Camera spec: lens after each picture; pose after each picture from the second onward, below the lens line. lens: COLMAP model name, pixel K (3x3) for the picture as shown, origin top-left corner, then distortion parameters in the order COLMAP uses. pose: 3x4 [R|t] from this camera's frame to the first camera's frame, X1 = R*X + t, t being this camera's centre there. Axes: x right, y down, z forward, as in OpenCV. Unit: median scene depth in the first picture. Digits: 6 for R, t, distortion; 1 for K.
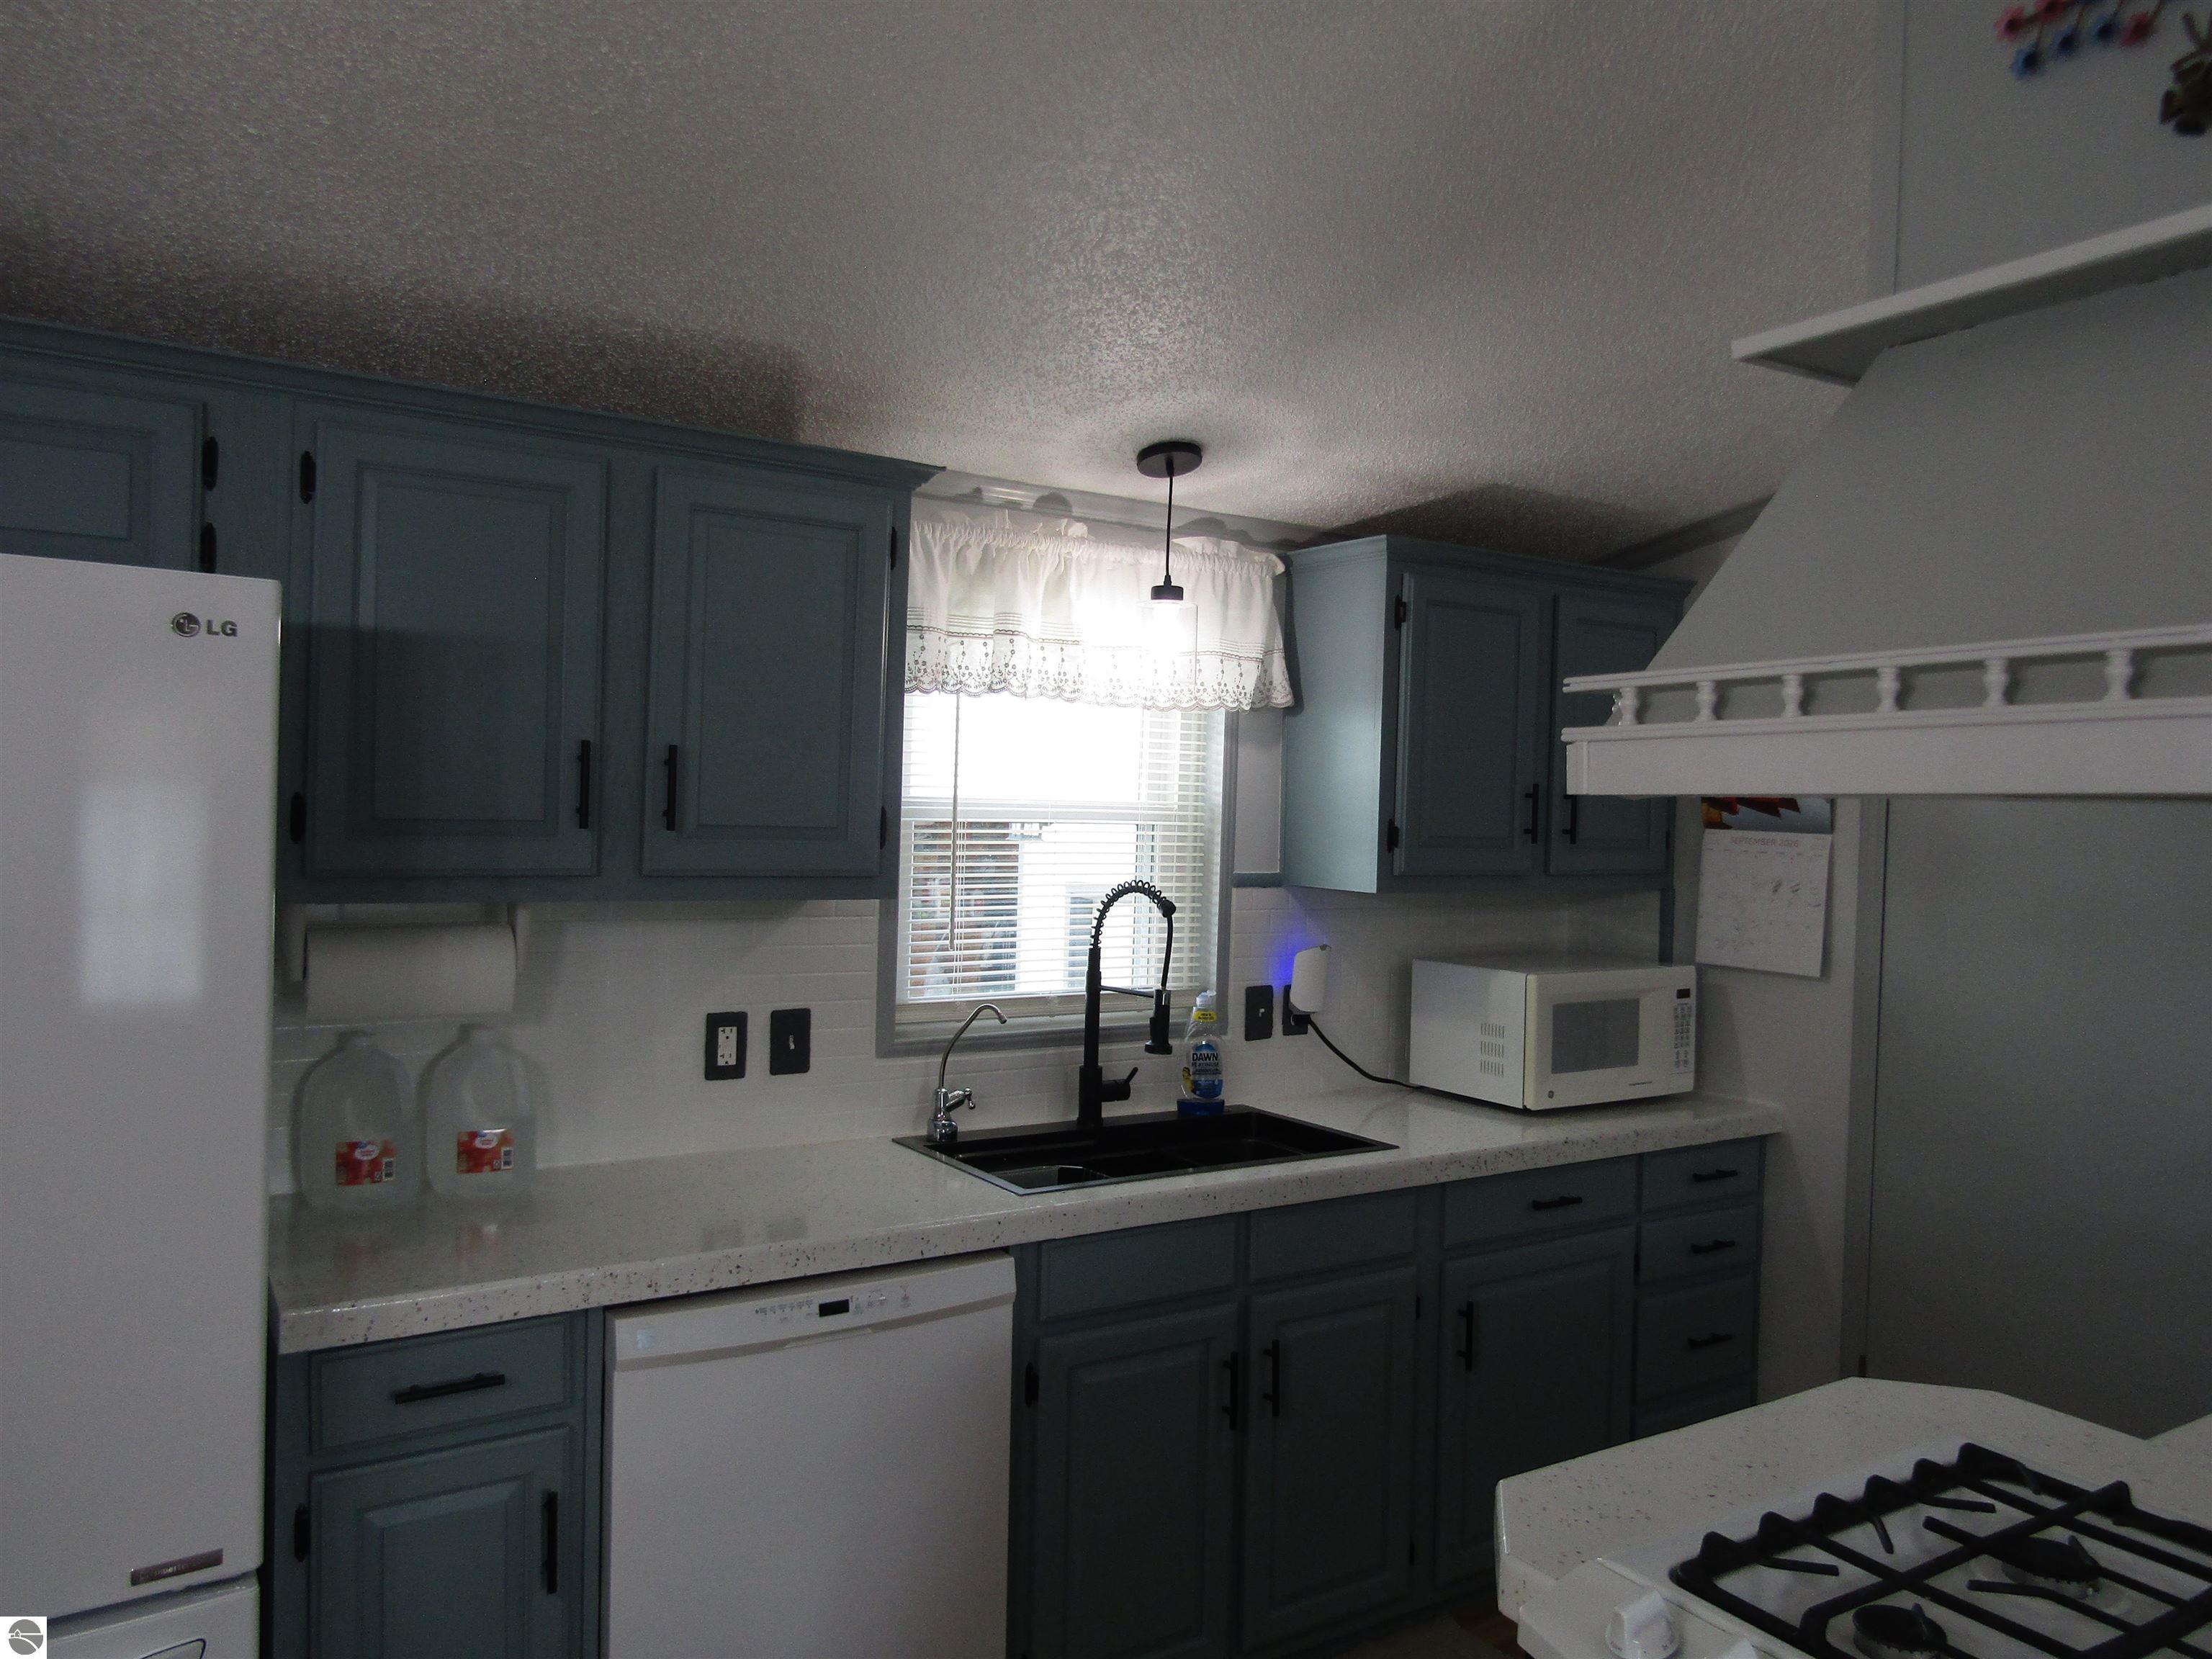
lens RADIAL K [[1571.5, 0, 1117.0], [0, 1571.5, 820.0], [0, 0, 1]] dist [0.007178, -0.008293]
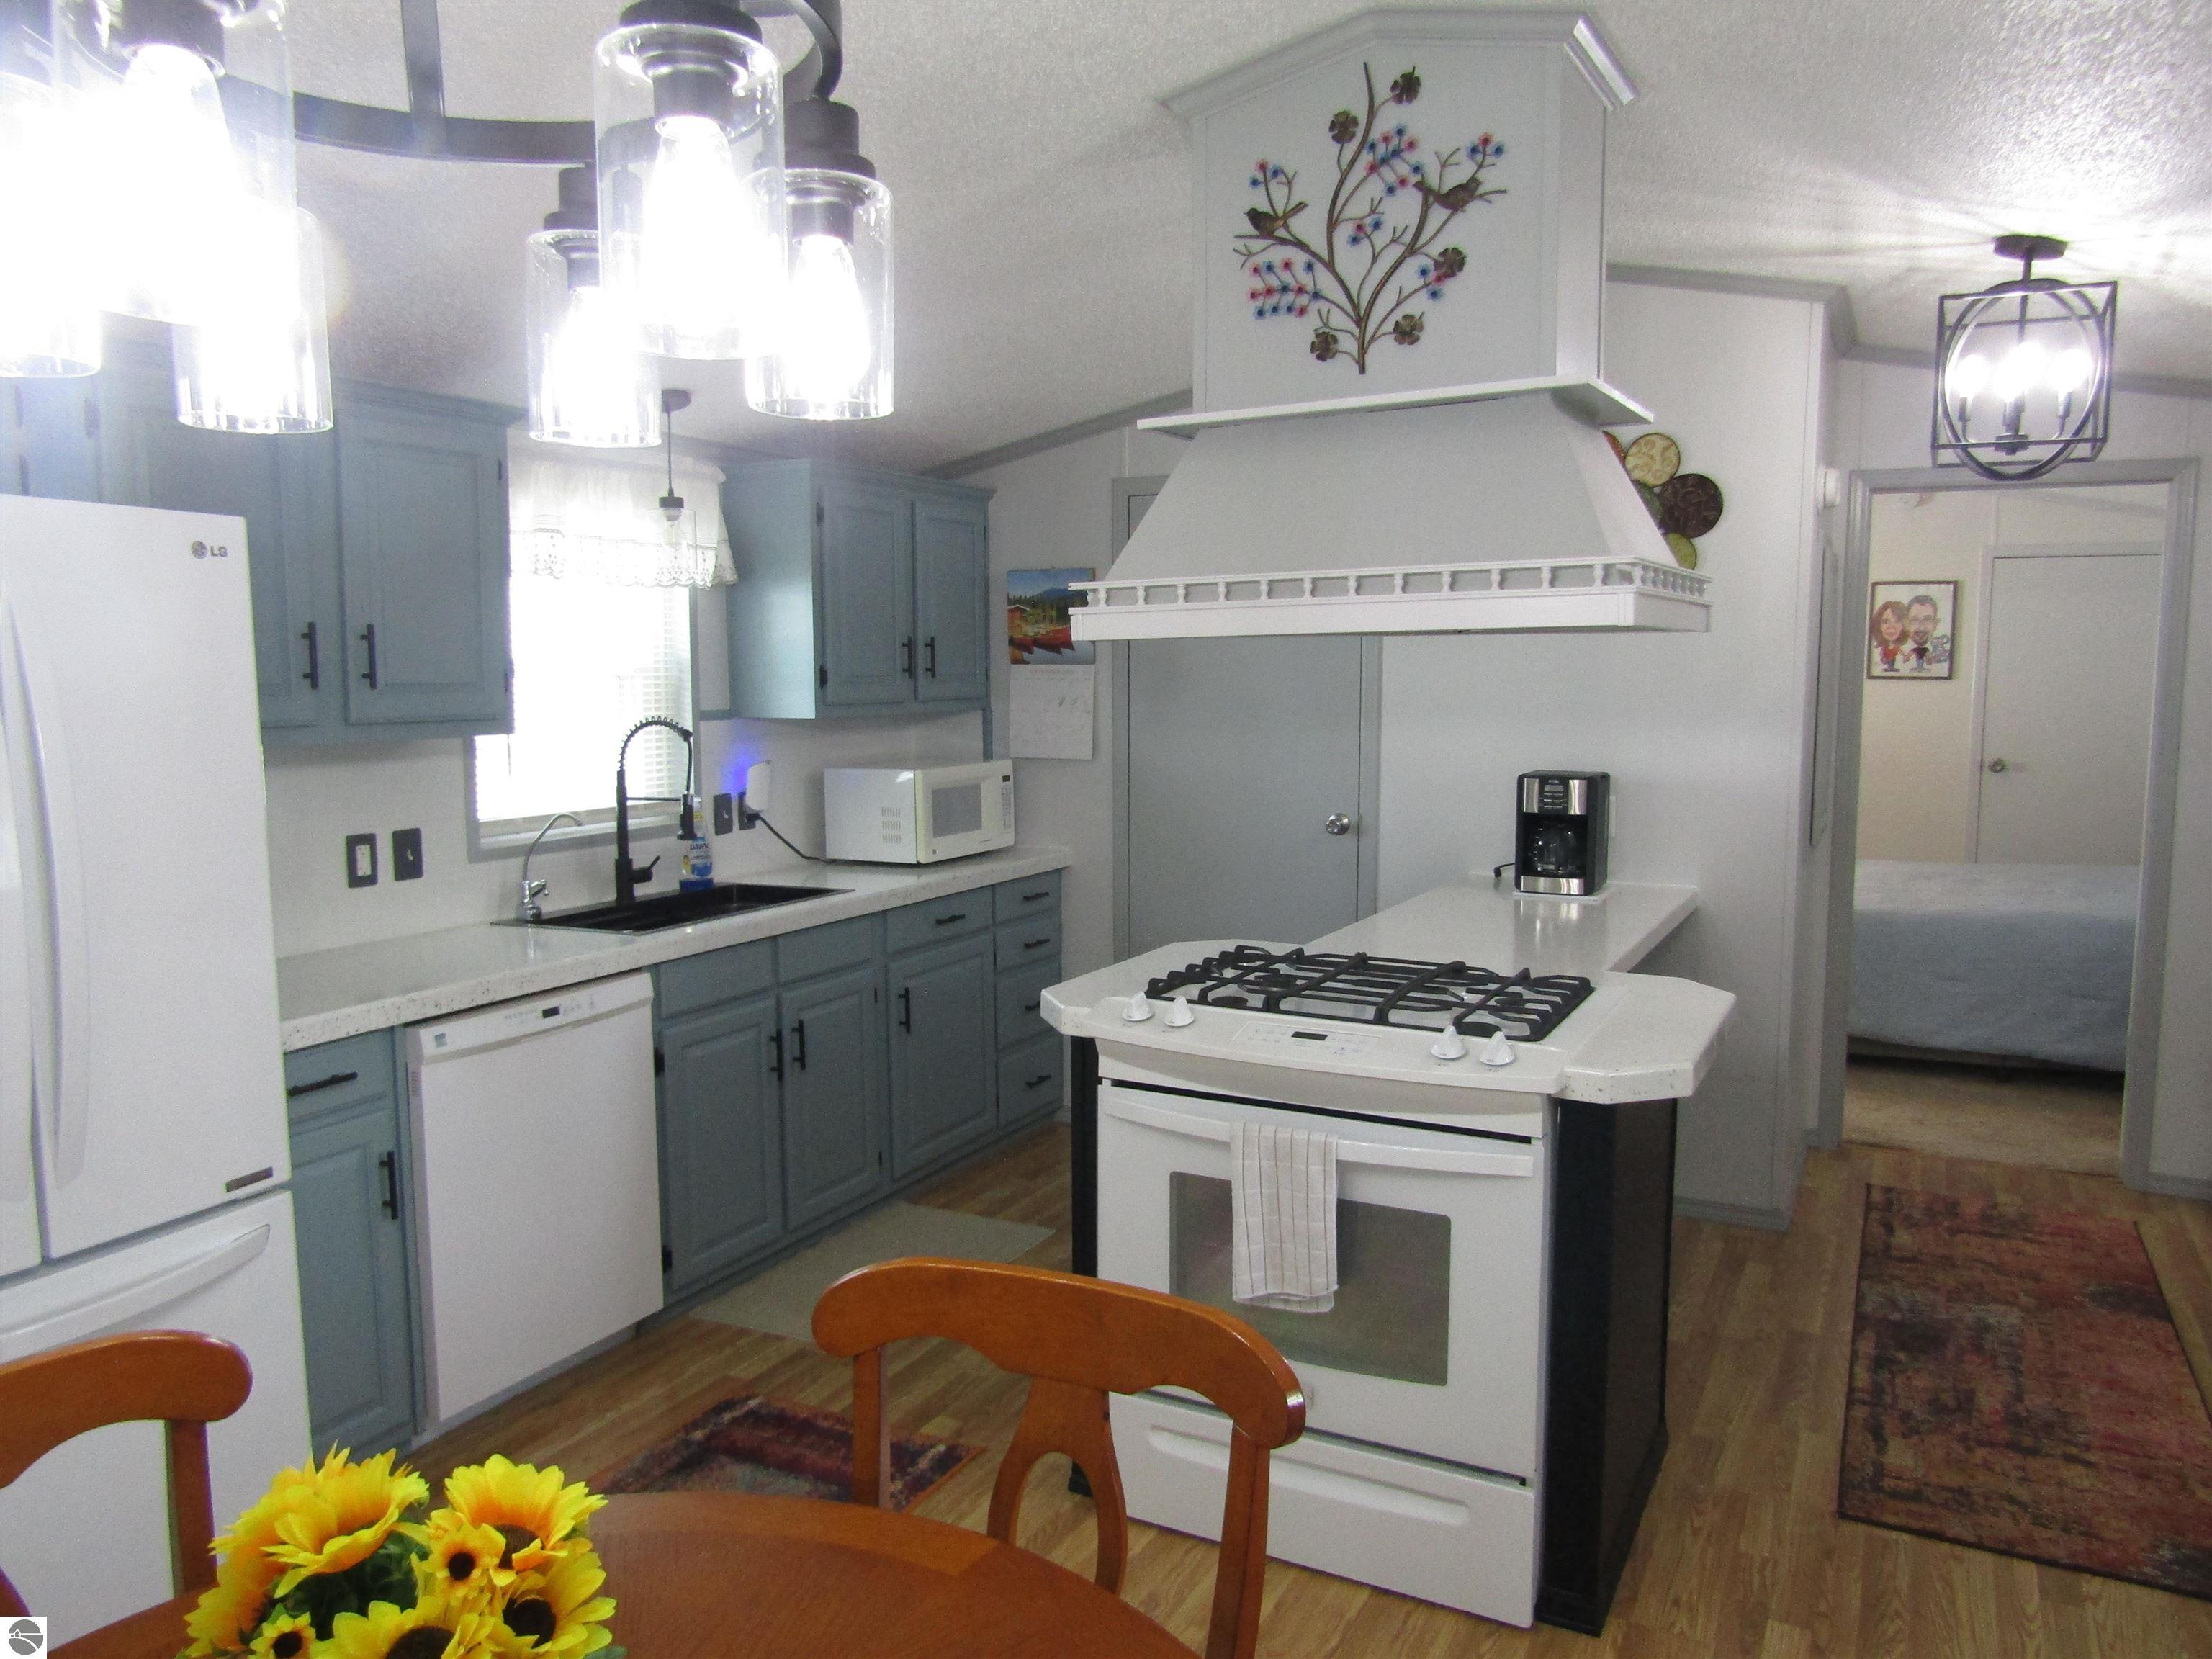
lens RADIAL K [[1571.5, 0, 1100.1], [0, 1571.5, 822.8], [0, 0, 1]] dist [0.007178, -0.008293]
pose [[0.874982, -0.083824, 0.476844, -0.296110], [0.038757, 0.993864, 0.103594, 0.003944], [-0.482602, -0.072162, 0.872862, -0.358014]]
